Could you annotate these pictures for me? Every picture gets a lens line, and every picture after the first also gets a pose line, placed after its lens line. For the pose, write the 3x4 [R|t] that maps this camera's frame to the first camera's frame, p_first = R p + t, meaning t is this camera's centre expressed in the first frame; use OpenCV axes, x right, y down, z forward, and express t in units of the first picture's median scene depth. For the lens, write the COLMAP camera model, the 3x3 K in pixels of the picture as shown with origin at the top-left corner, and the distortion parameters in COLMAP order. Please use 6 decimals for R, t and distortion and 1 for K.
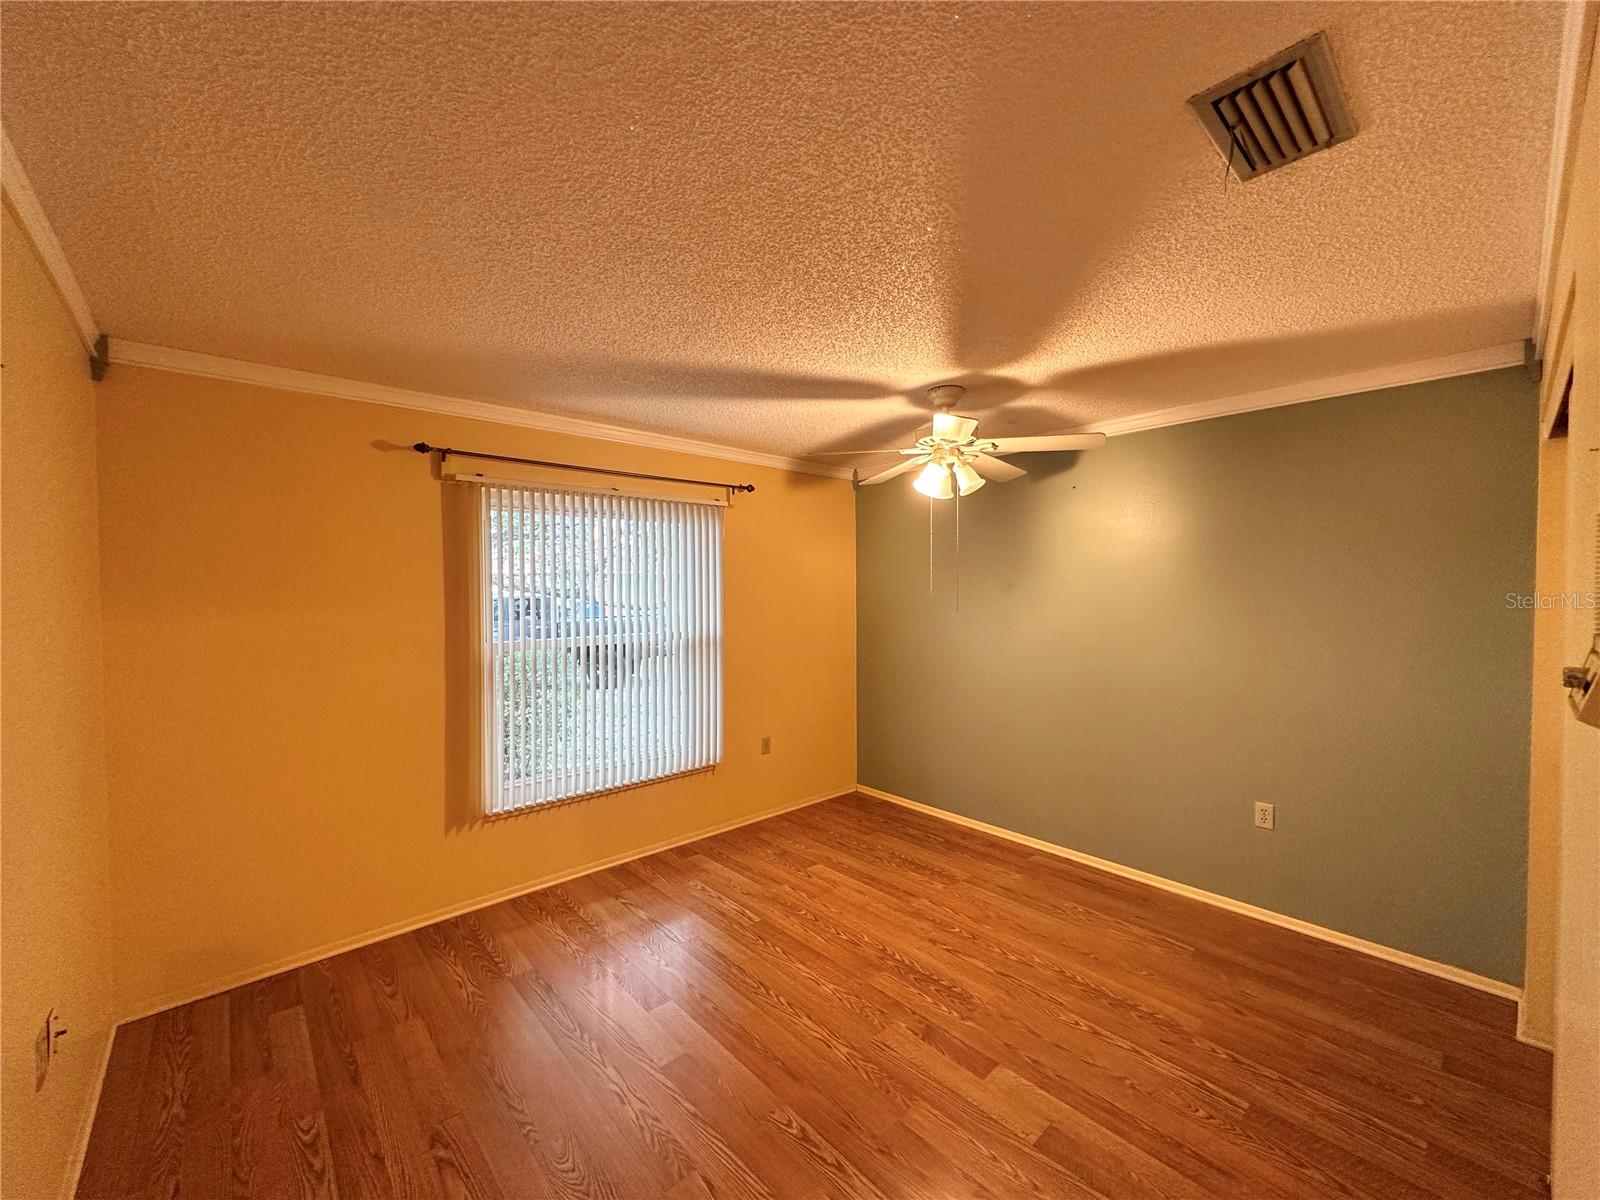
lens RADIAL K [[637.6, 0, 801.7], [0, 637.6, 598.2], [0, 0, 1]] dist [-0.003152, 0.000469]
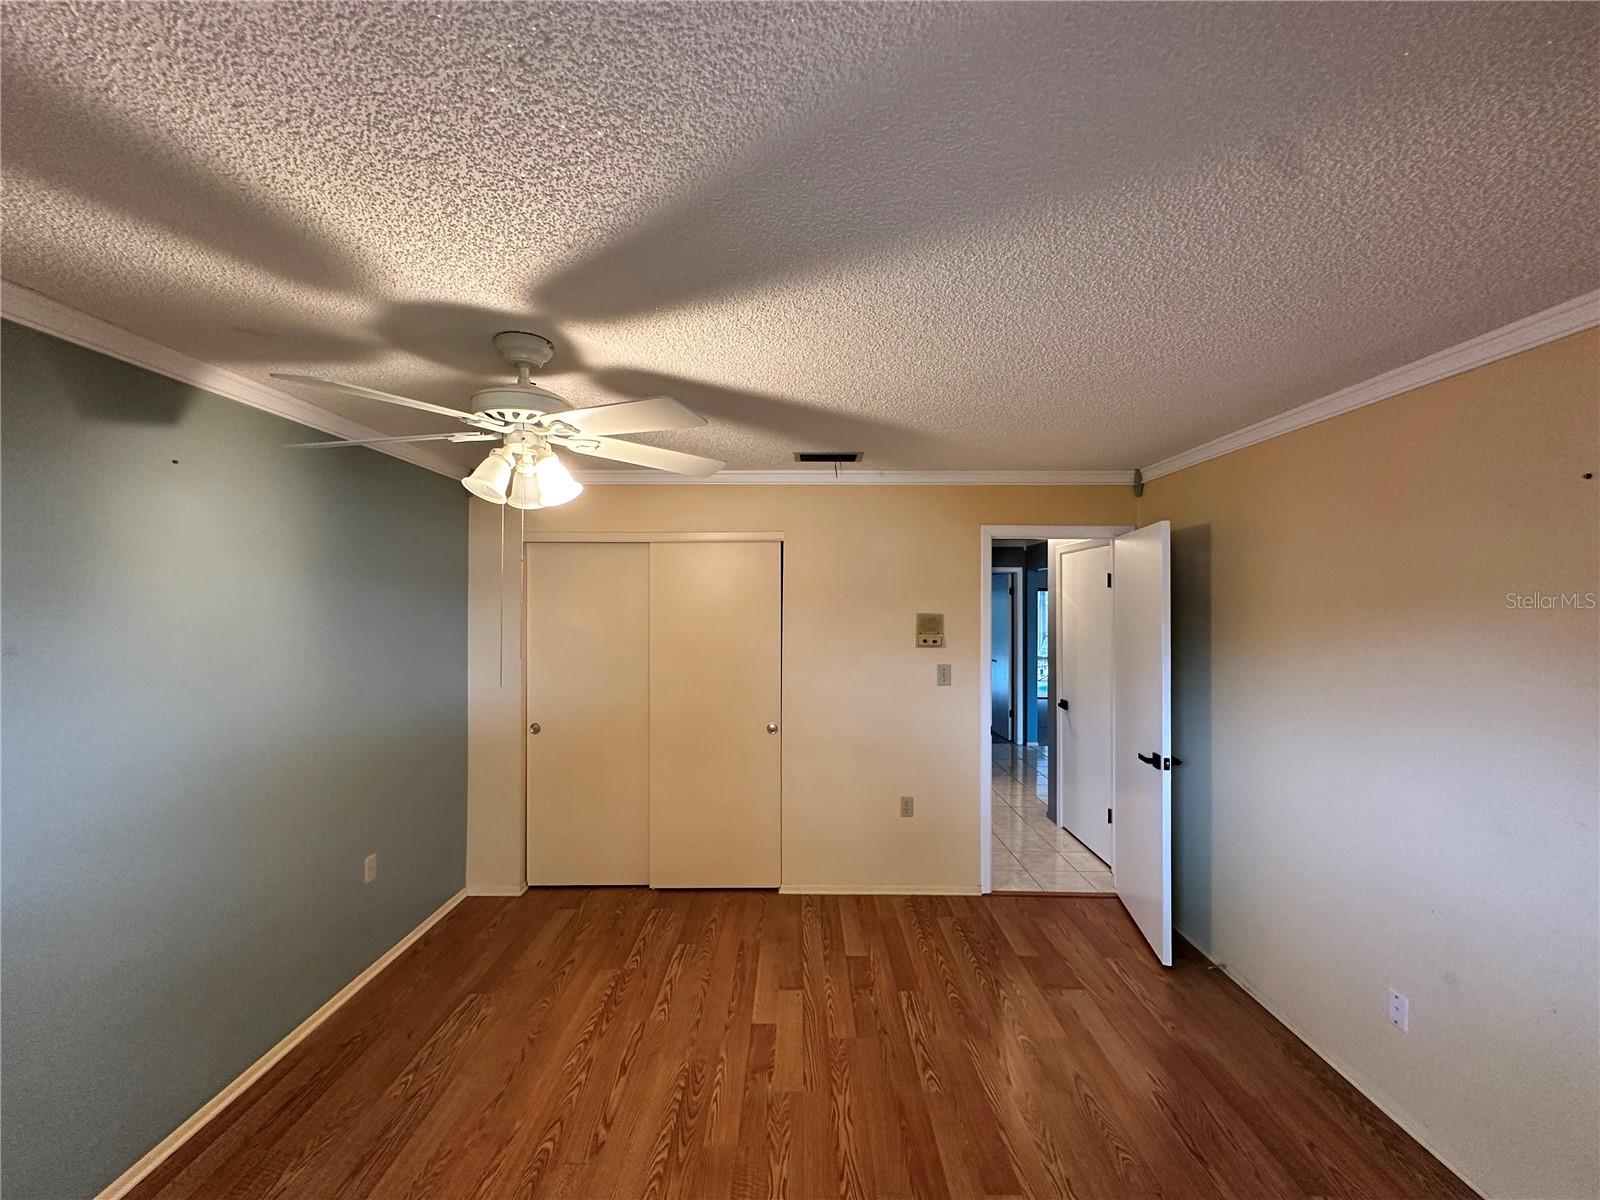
lens RADIAL K [[637.6, 0, 800.7], [0, 637.6, 600.5], [0, 0, 1]] dist [-0.003152, 0.000469]
pose [[-0.740880, -0.000570, 0.671638, -0.559584], [0.008489, 0.999912, 0.010213, -0.094929], [-0.671584, 0.013268, -0.740809, 1.756940]]
